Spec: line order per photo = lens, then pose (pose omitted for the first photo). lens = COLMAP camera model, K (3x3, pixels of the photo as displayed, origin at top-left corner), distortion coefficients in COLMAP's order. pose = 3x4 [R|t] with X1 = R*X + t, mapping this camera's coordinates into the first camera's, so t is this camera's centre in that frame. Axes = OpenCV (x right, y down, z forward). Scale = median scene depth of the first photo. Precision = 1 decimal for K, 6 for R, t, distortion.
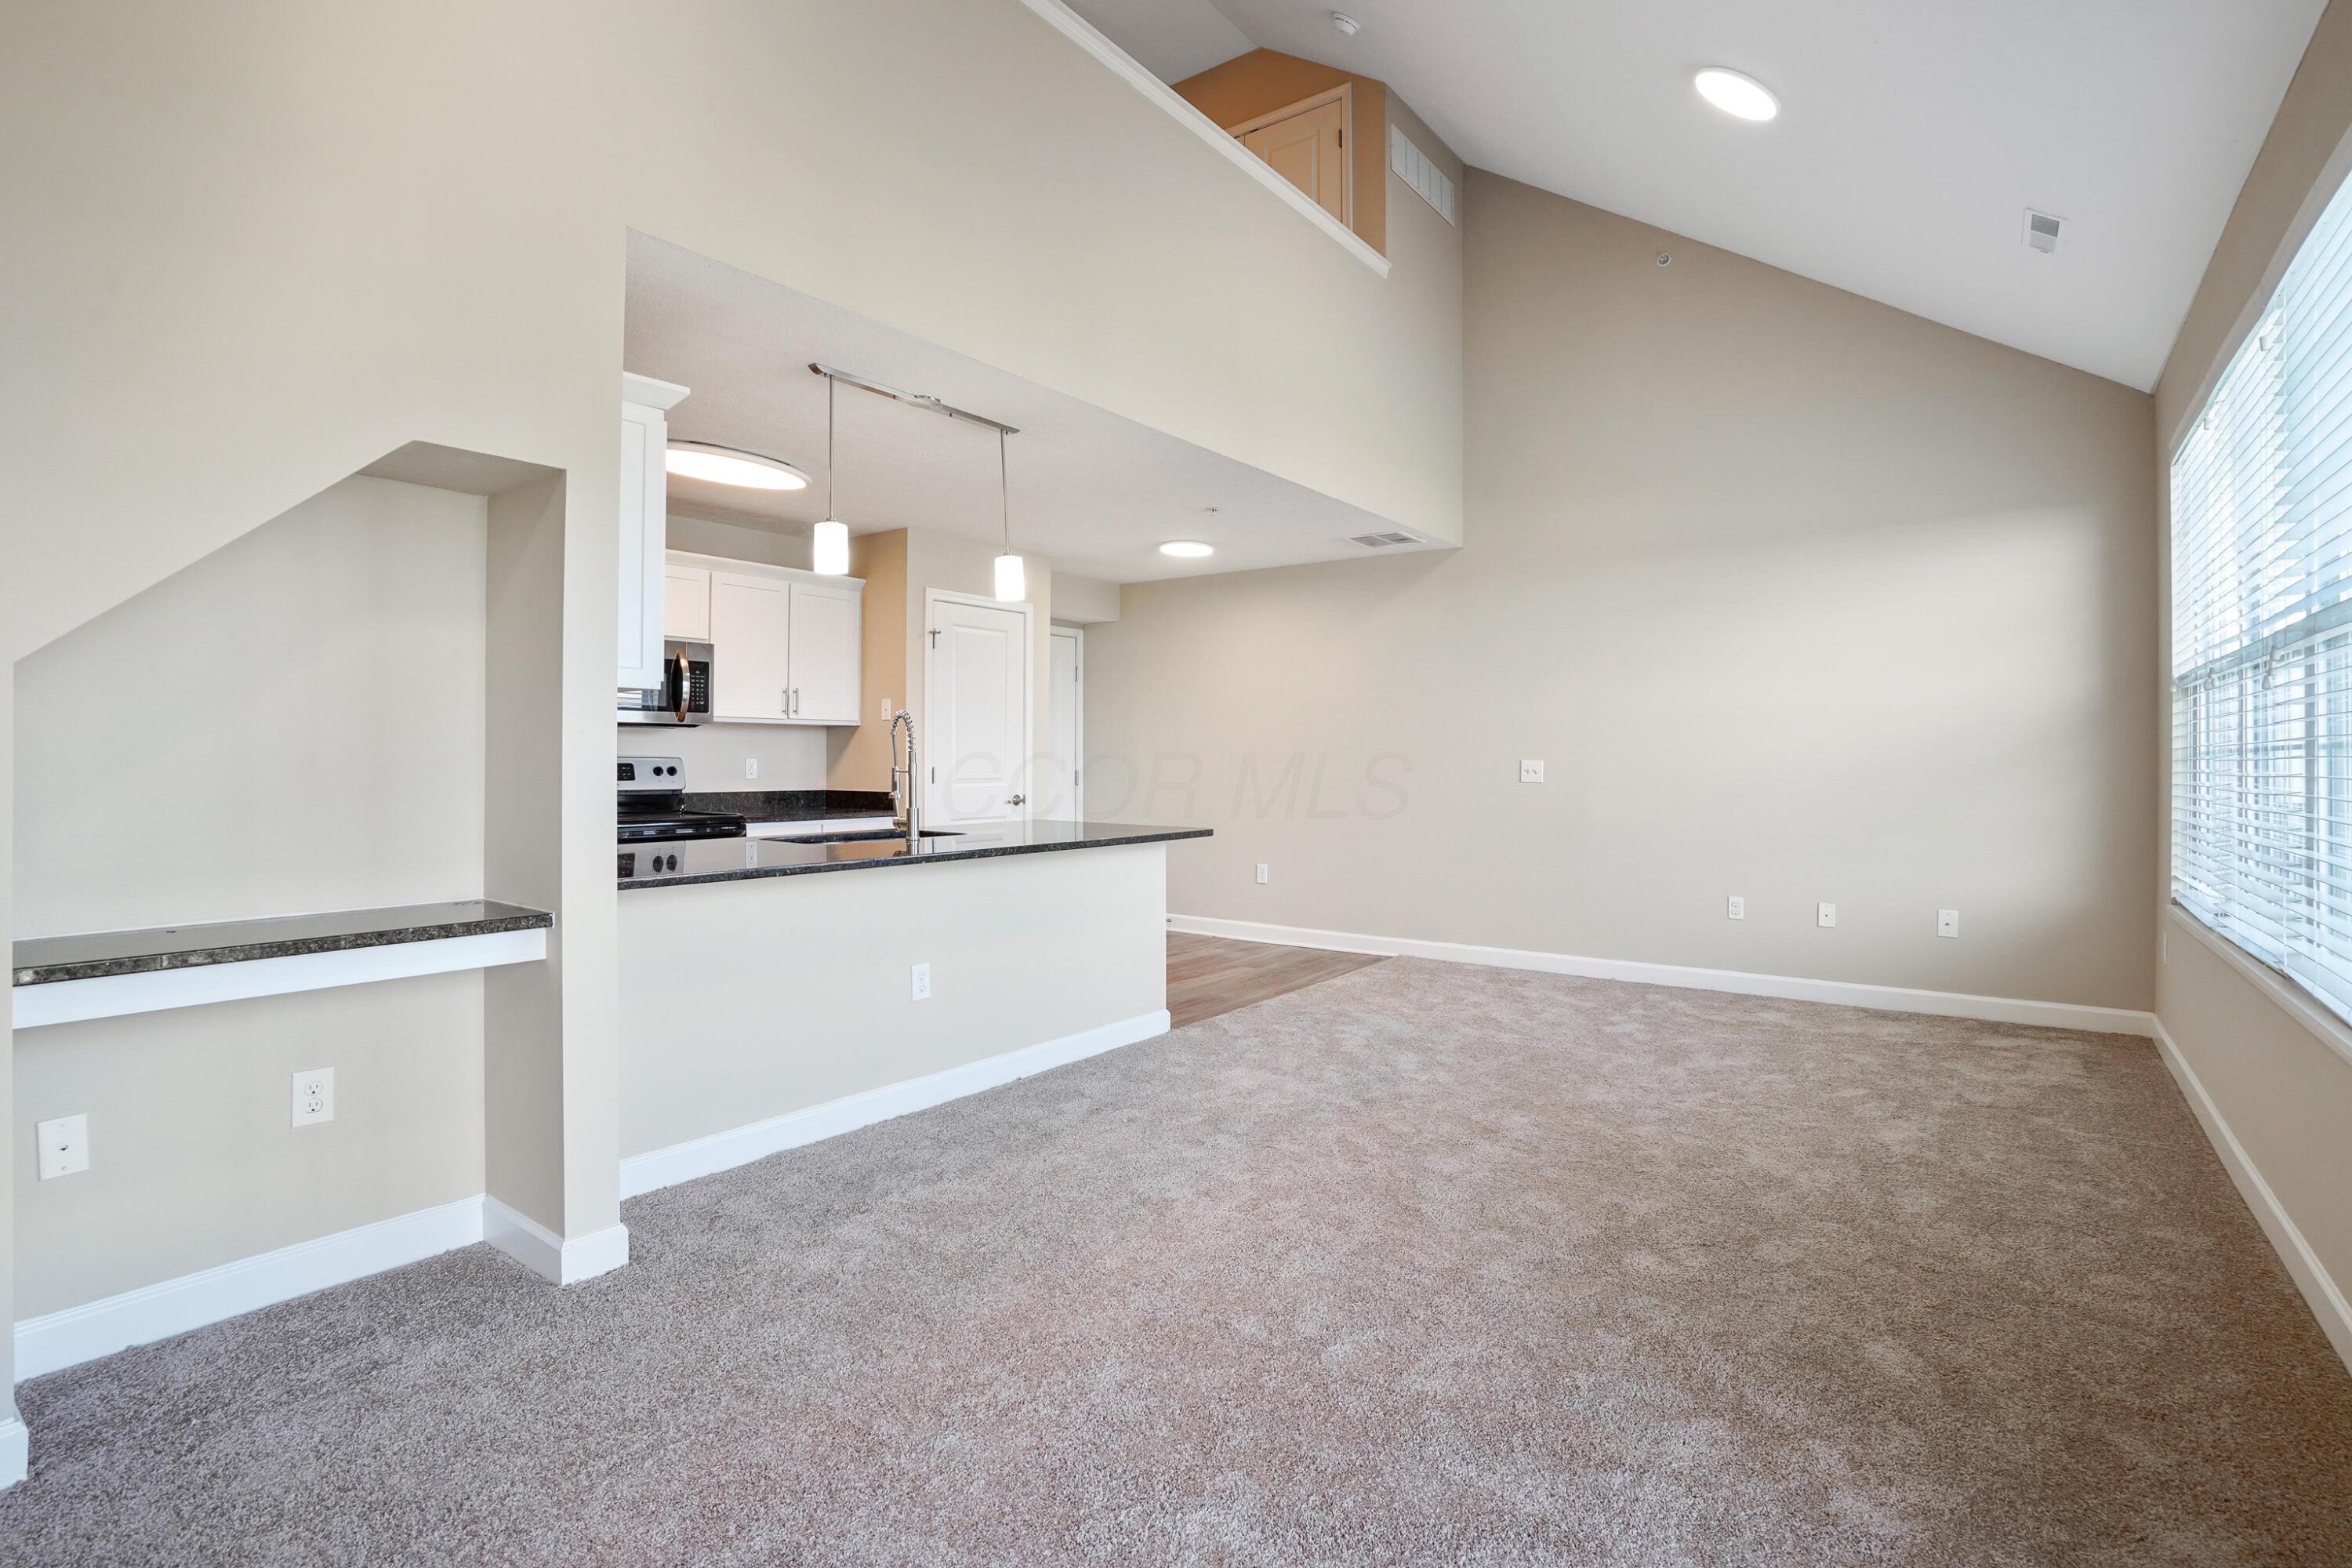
lens RADIAL K [[1119.9, 0, 1170.9], [0, 1119.9, 760.9], [0, 0, 1]] dist [-0.063189, 0.026231]
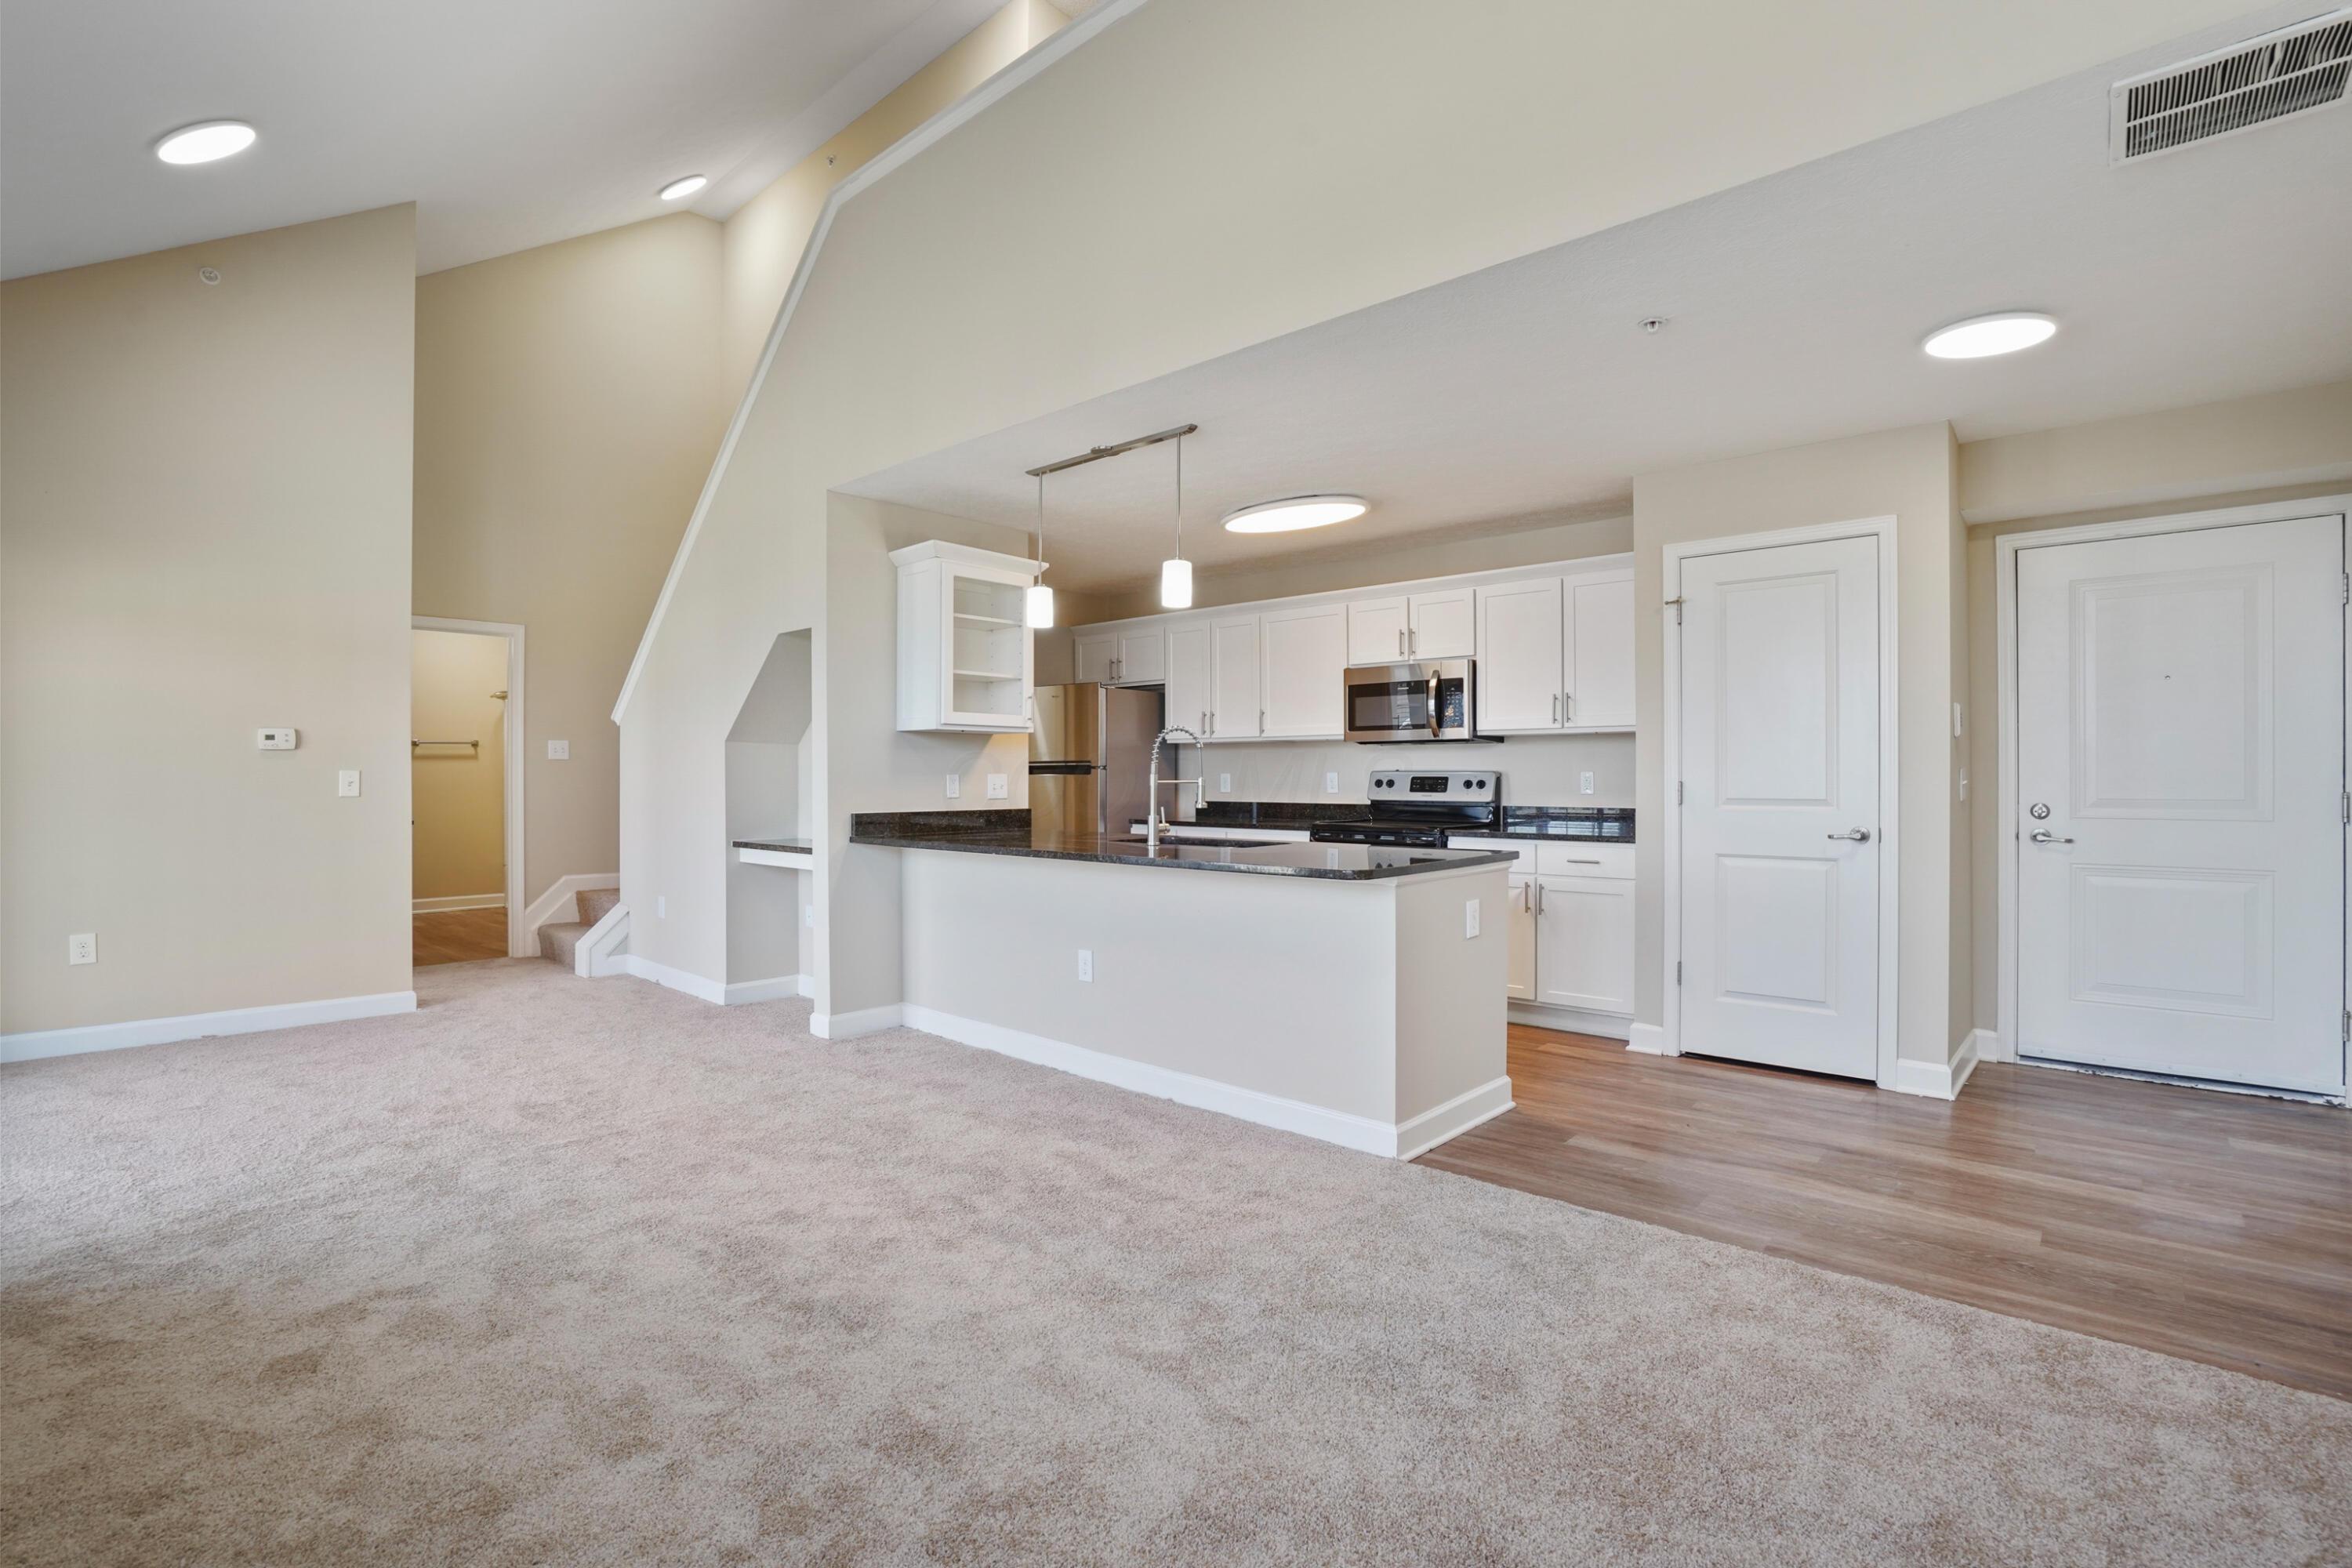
lens RADIAL K [[1088.4, 0, 1184.7], [0, 1088.4, 792.9], [0, 0, 1]] dist [-0.063920, 0.025043]
pose [[-0.073319, 0.010457, -0.997254, 0.782440], [-0.001252, 0.999943, 0.010578, 0.008873], [0.997308, 0.002024, -0.073301, 1.055443]]
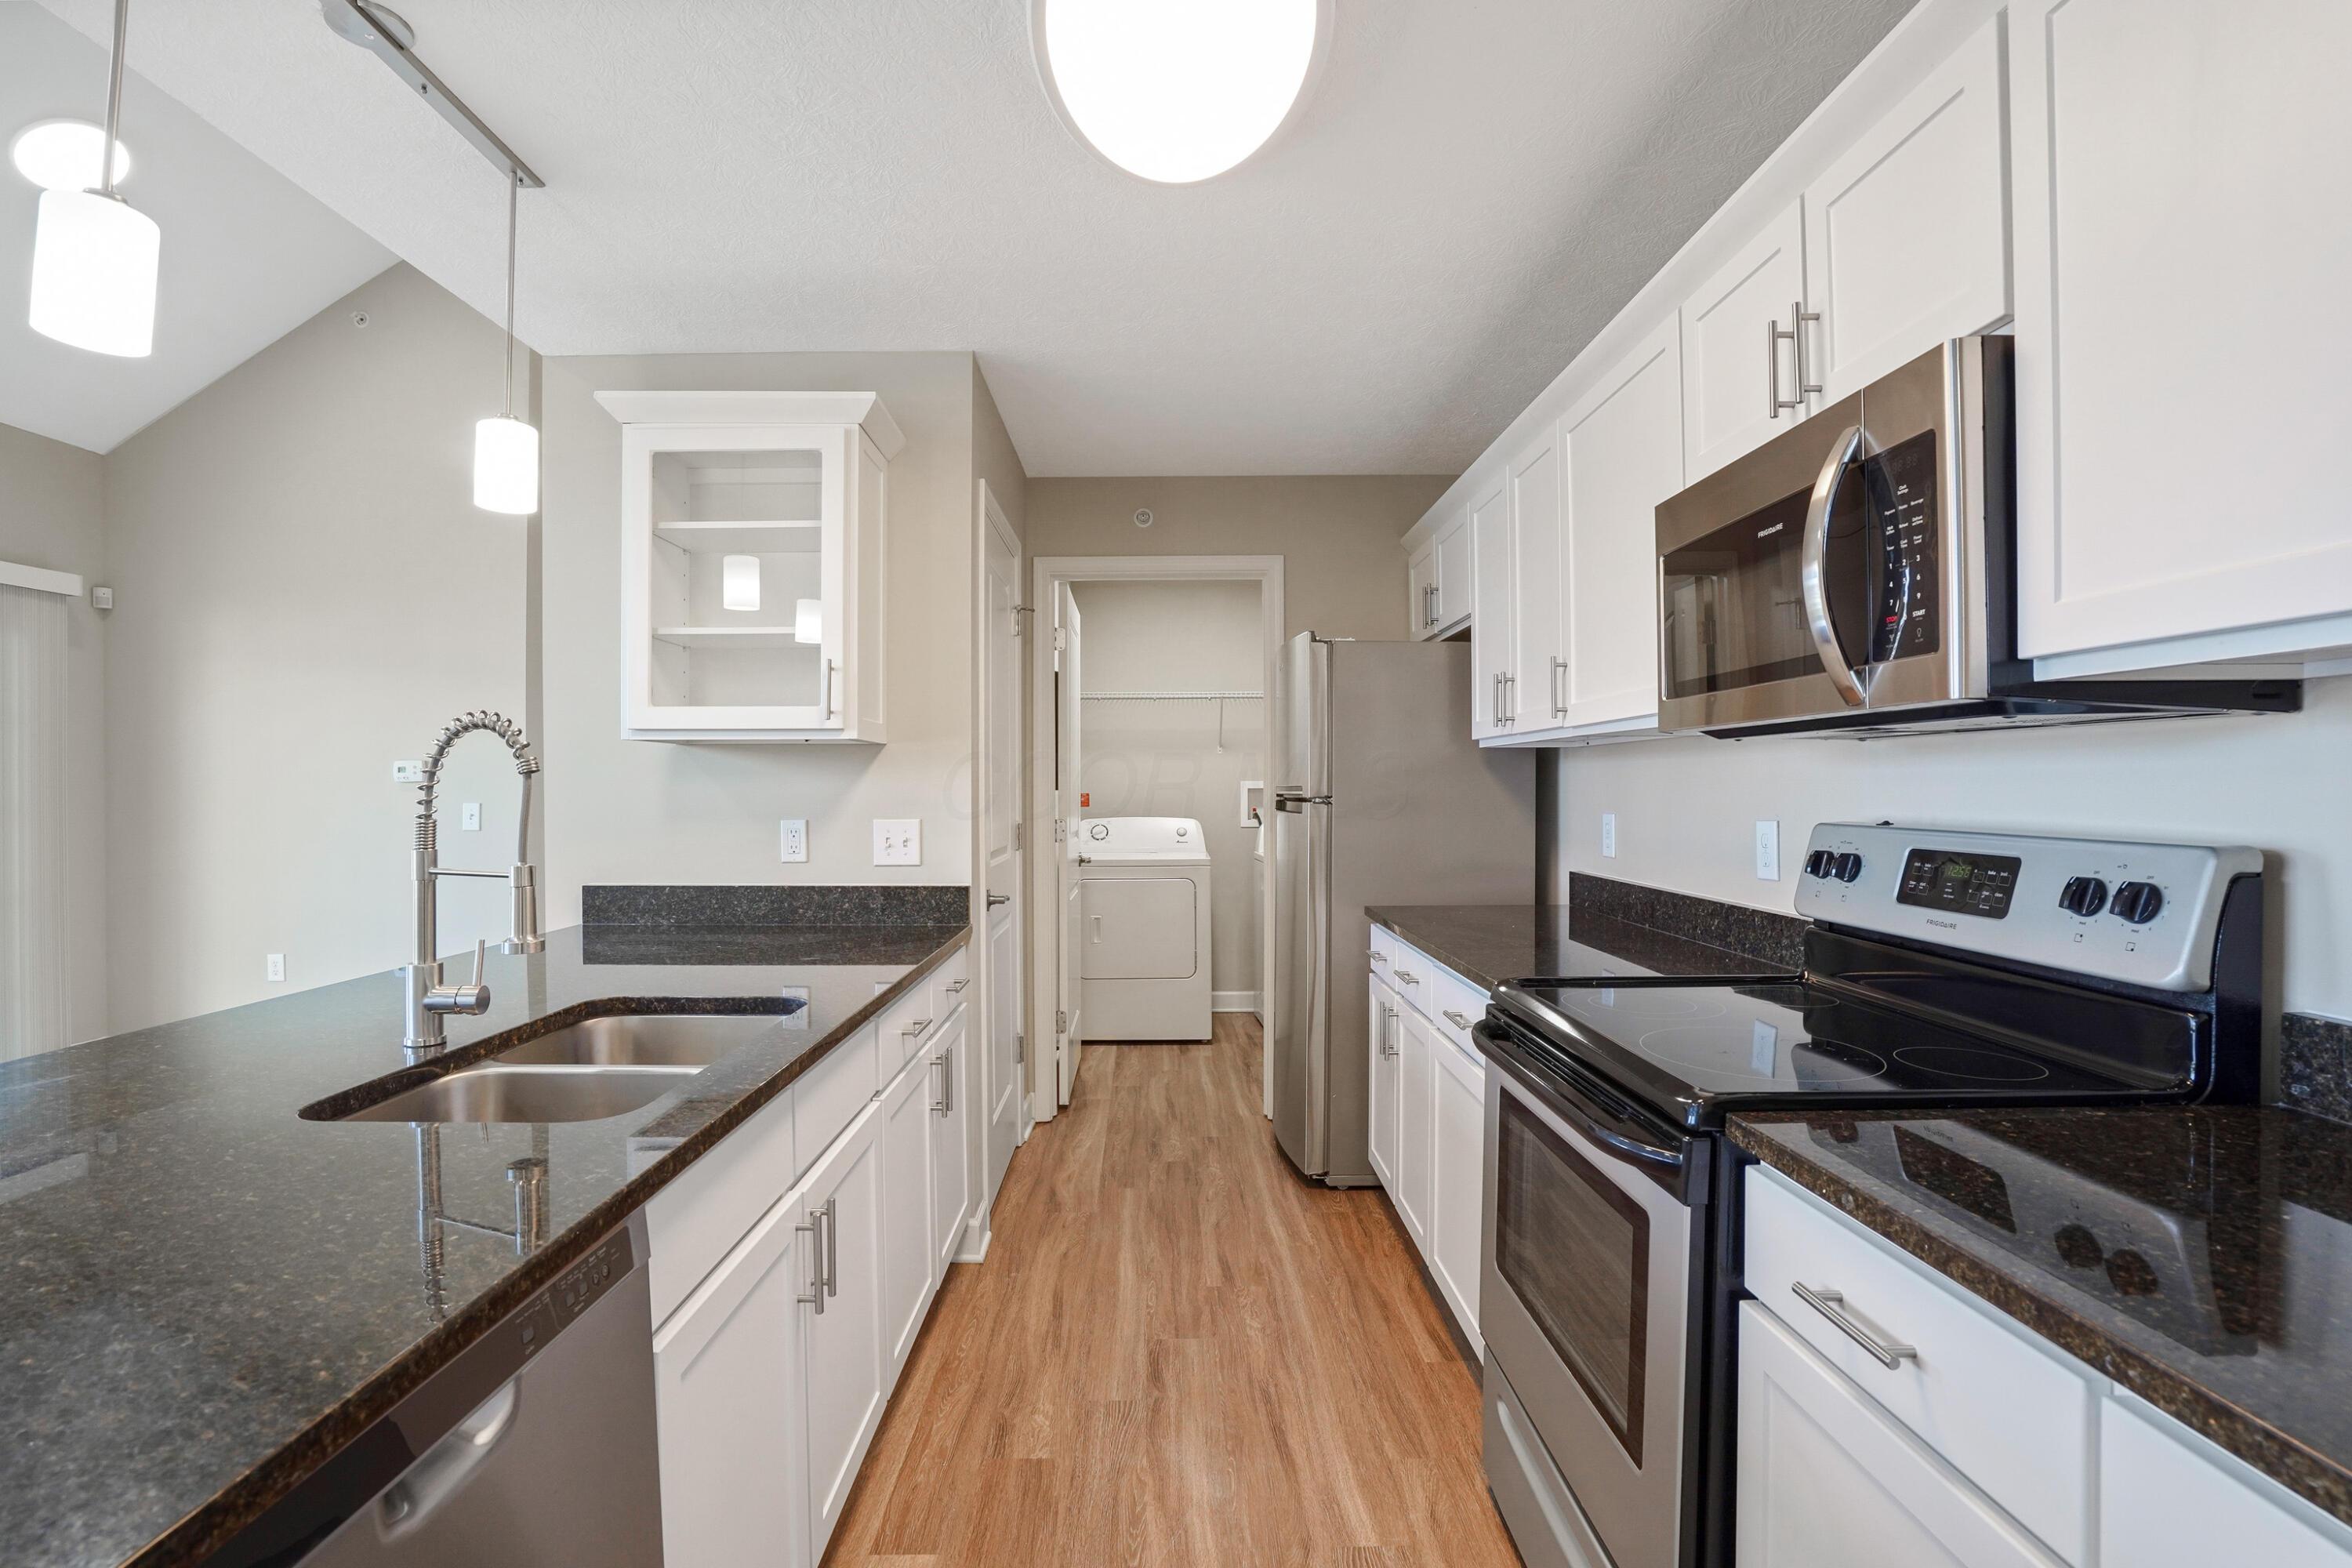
lens RADIAL K [[1088.5, 0, 1251.6], [0, 1088.5, 783.6], [0, 0, 1]] dist [-0.042168, 0.000042]
pose [[-0.794571, -0.001948, -0.607169, -0.219209], [-0.001227, 0.999998, -0.001602, -0.020256], [0.607170, -0.000528, -0.794571, 1.407281]]
